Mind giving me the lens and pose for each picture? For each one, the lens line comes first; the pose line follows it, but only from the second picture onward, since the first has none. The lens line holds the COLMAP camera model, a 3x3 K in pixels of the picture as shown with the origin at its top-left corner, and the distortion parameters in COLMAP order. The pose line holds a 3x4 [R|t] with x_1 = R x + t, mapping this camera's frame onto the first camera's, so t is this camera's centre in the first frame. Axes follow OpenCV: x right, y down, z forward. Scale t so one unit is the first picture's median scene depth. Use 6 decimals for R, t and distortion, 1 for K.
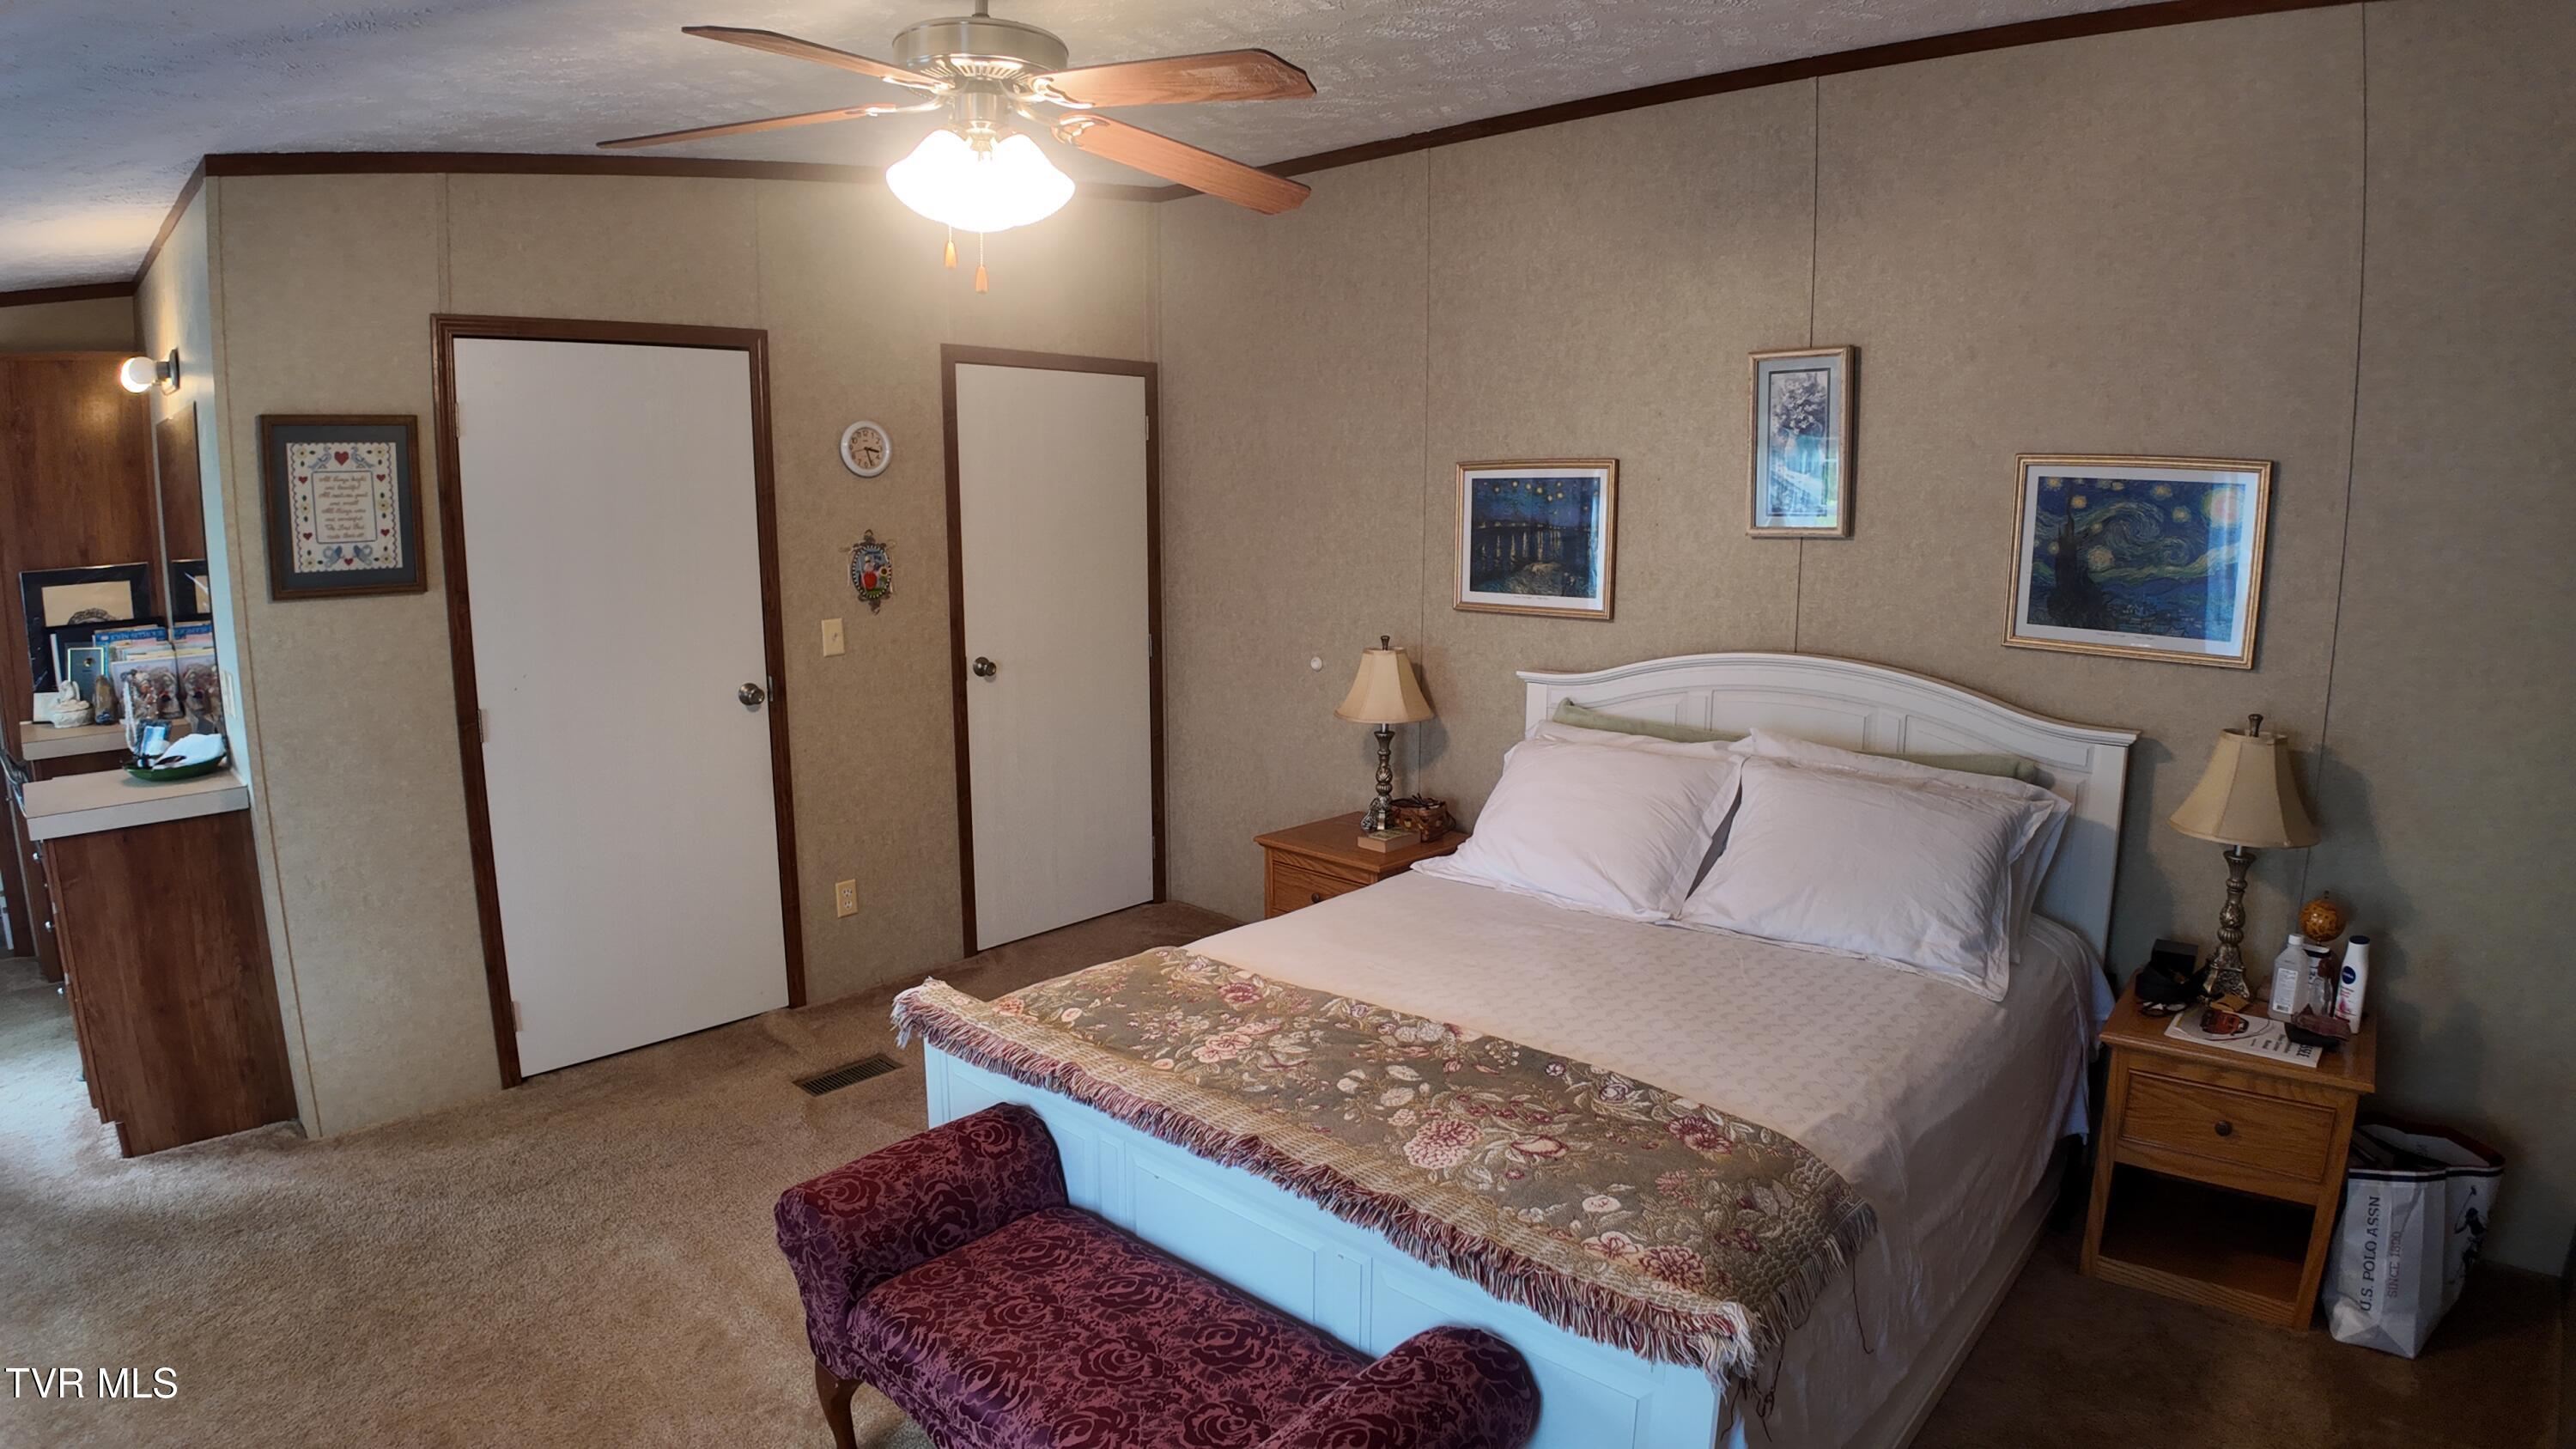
lens RADIAL K [[1345.1, 0, 1288.6], [0, 1345.1, 721.8], [0, 0, 1]] dist [-0.119959, 0.000596]
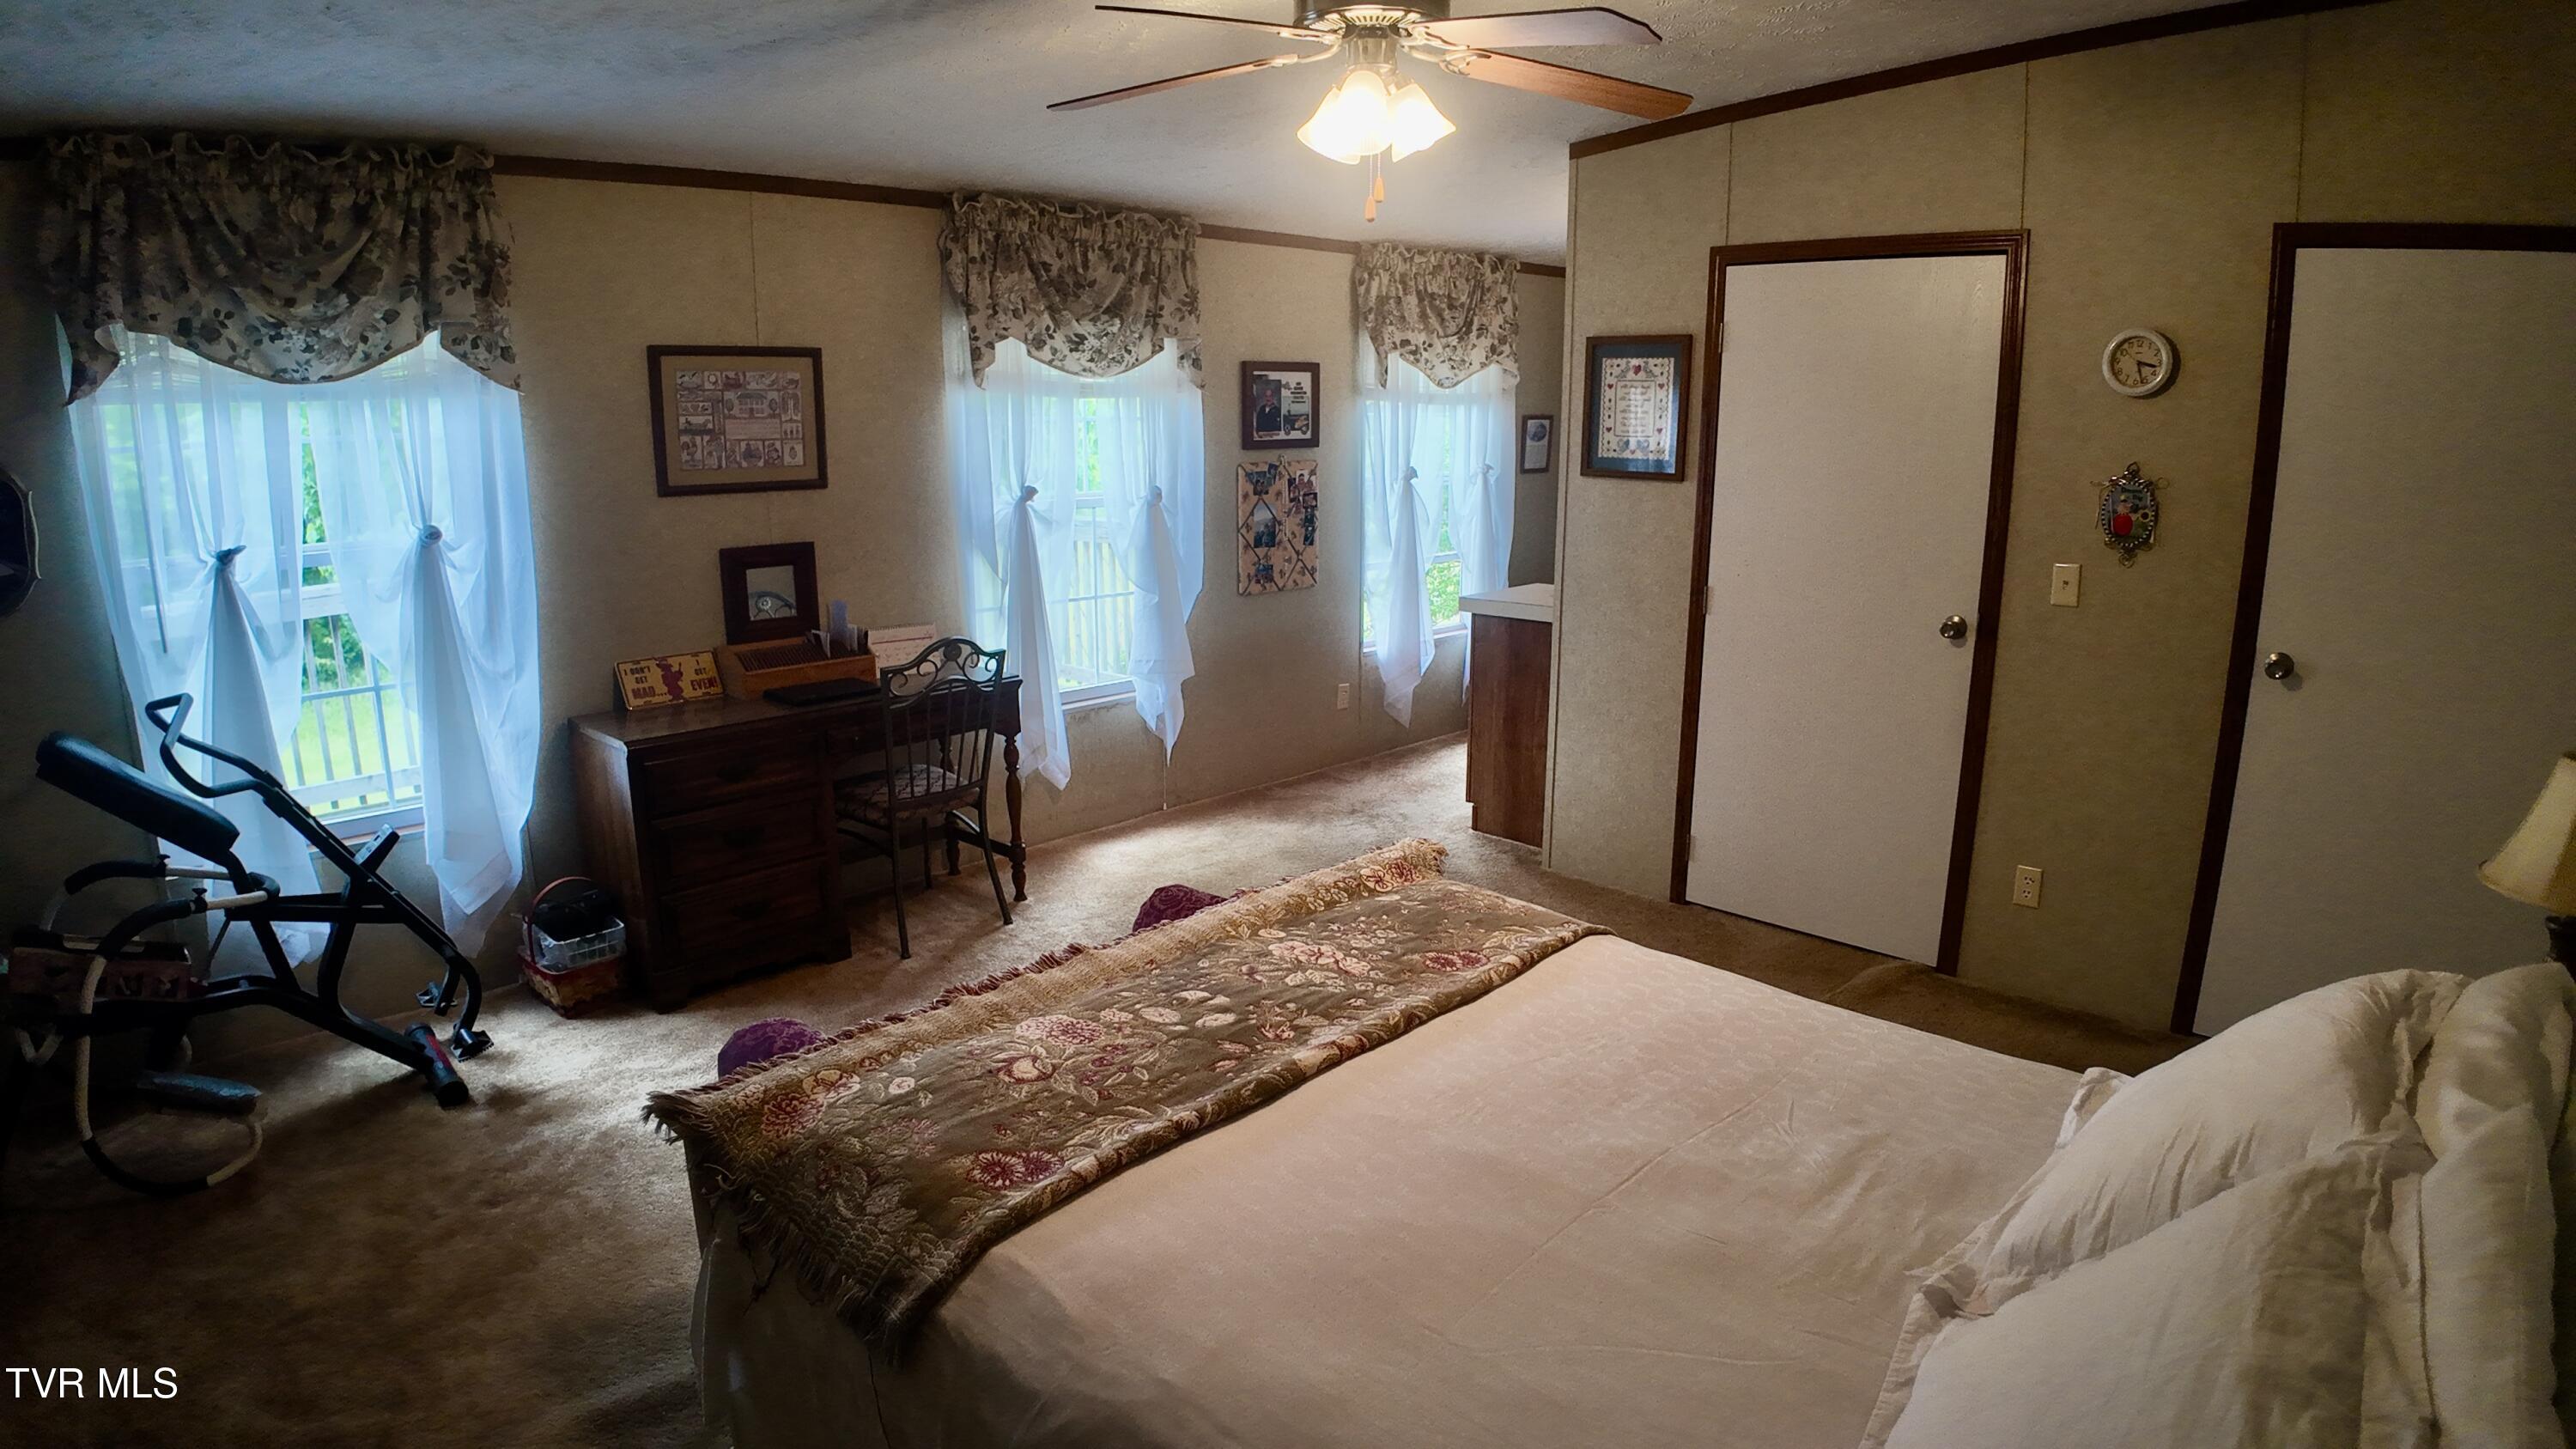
lens RADIAL K [[1345.1, 0, 1288.7], [0, 1345.1, 739.0], [0, 0, 1]] dist [-0.119959, 0.000596]
pose [[-0.027934, 0.235883, -0.971380, 0.653335], [-0.162968, 0.957683, 0.237243, -0.110487], [0.986236, 0.164931, 0.011690, 0.682906]]
